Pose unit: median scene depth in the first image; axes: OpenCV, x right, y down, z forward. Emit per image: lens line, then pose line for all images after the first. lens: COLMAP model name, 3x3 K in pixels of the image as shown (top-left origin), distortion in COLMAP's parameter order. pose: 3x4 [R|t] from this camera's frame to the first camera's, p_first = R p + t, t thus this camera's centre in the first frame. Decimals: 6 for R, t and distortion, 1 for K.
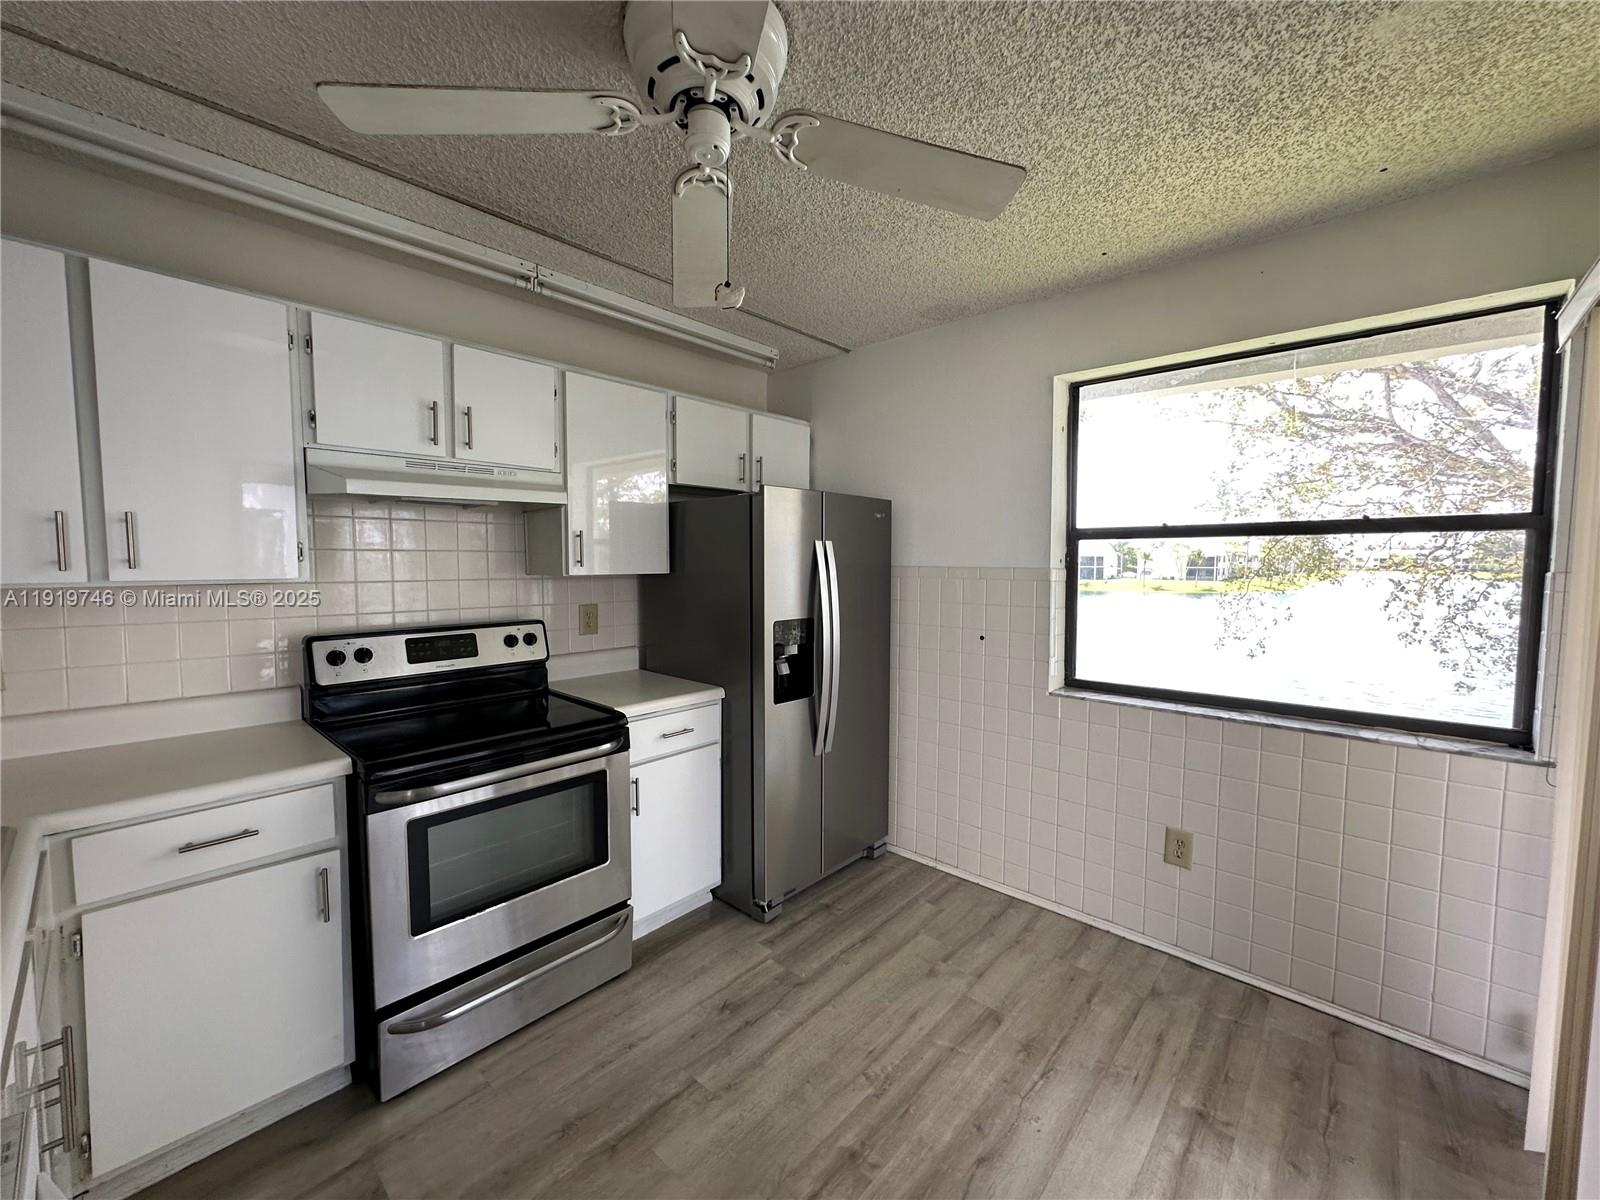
lens RADIAL K [[641.1, 0, 800.0], [0, 641.1, 601.7], [0, 0, 1]] dist [-0.003729, 0.000676]
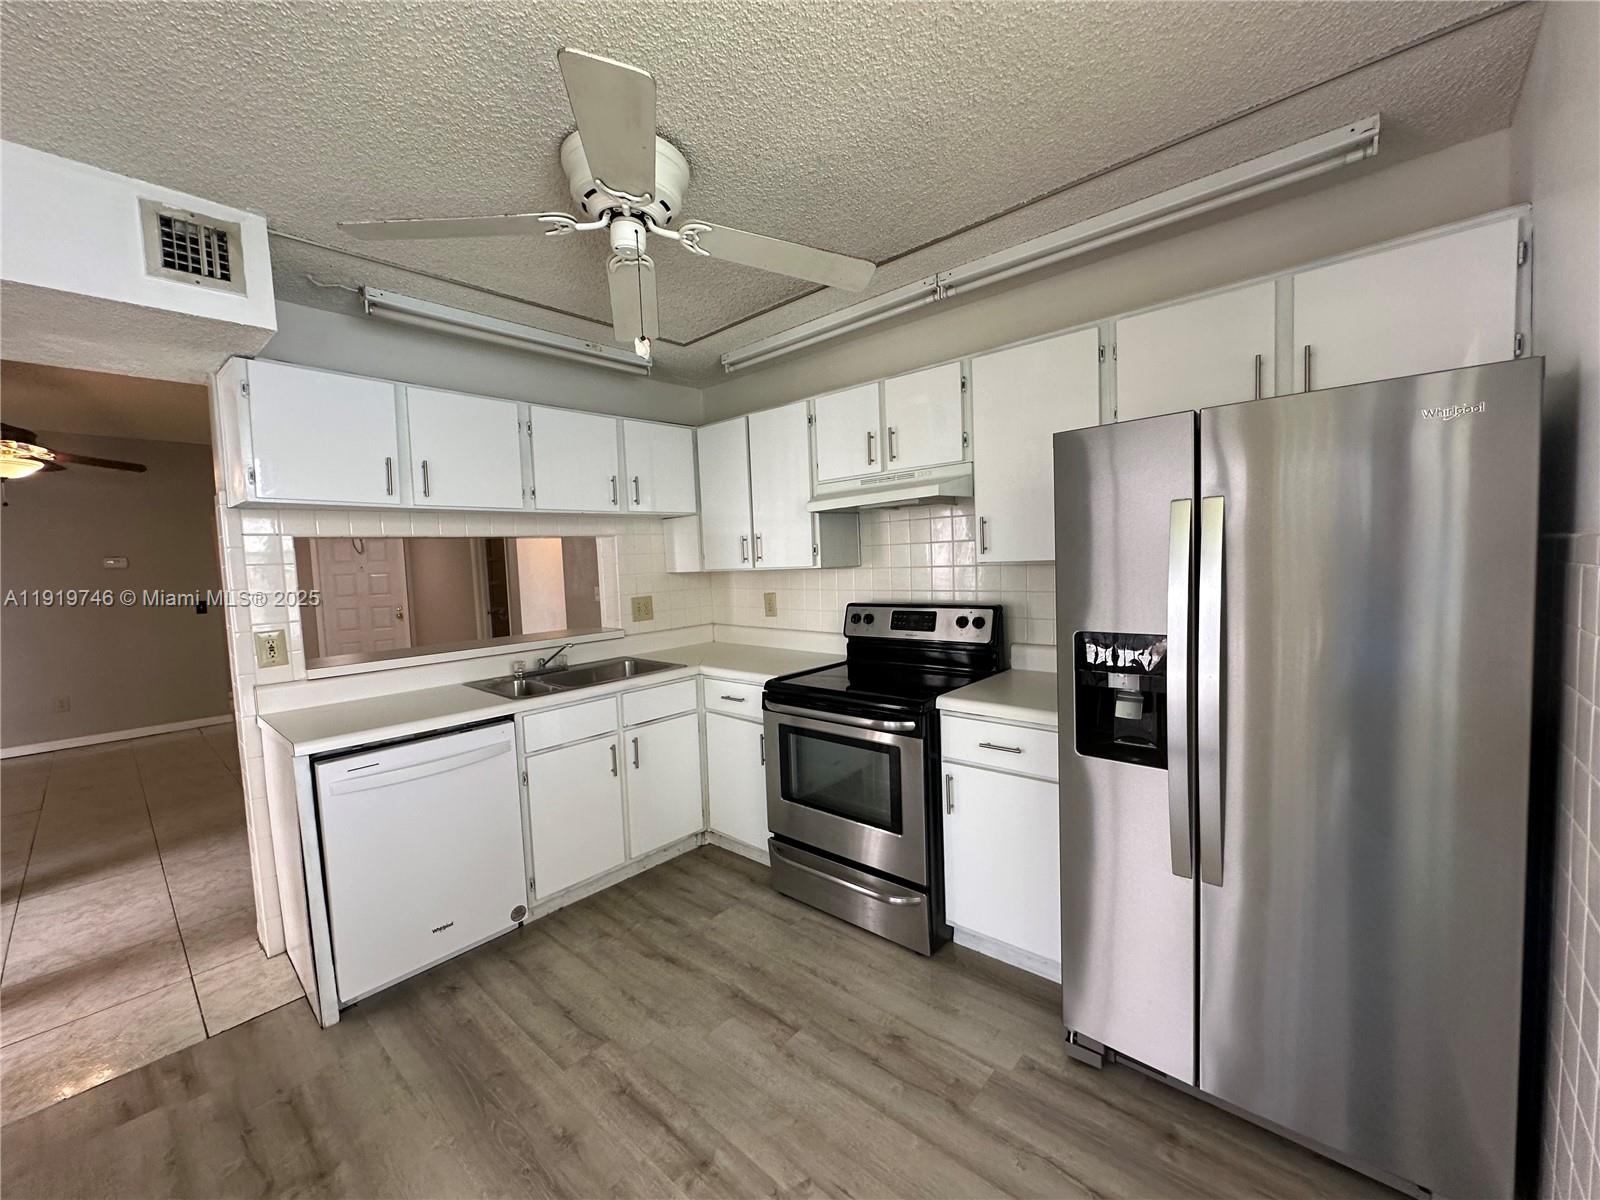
lens RADIAL K [[641.1, 0, 800.0], [0, 641.1, 601.7], [0, 0, 1]] dist [-0.003729, 0.000676]
pose [[0.005875, 0.064529, -0.997899, 0.714325], [-0.026178, 0.997584, 0.064355, -0.041459], [0.999640, 0.025745, 0.007550, 0.794964]]
